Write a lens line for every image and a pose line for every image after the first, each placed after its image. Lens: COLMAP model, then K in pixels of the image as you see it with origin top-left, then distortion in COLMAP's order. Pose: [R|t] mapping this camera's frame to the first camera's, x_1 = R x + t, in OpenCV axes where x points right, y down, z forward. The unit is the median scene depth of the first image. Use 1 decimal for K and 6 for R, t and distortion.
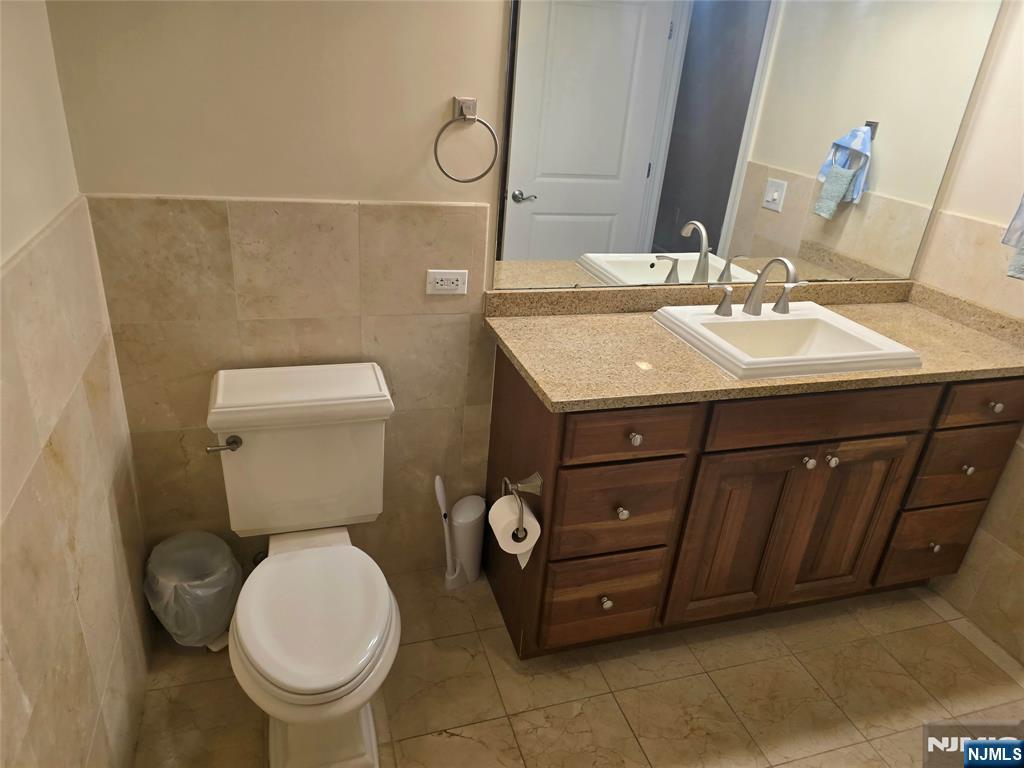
lens RADIAL K [[687.8, 0, 510.4], [0, 687.8, 387.7], [0, 0, 1]] dist [0.013772, -0.004718]
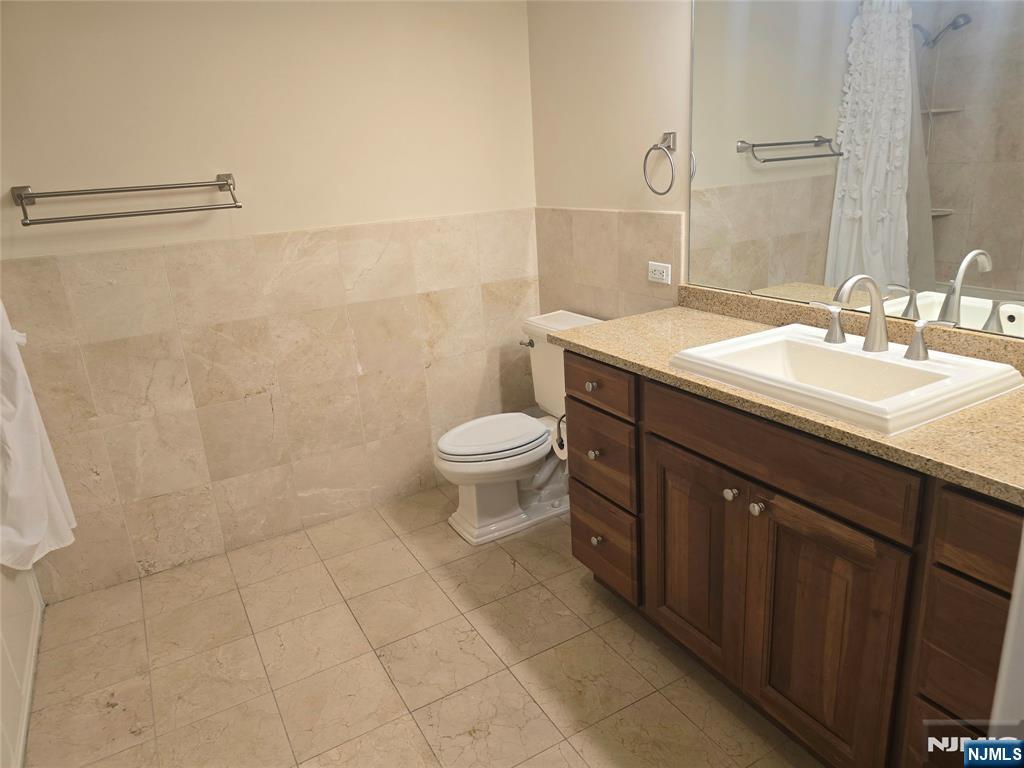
lens RADIAL K [[687.8, 0, 510.8], [0, 687.8, 380.8], [0, 0, 1]] dist [0.013772, -0.004718]
pose [[0.196651, 0.209699, -0.957787, 1.170559], [-0.344312, 0.929417, 0.132794, -0.042161], [0.918029, 0.303663, 0.254972, 0.491279]]
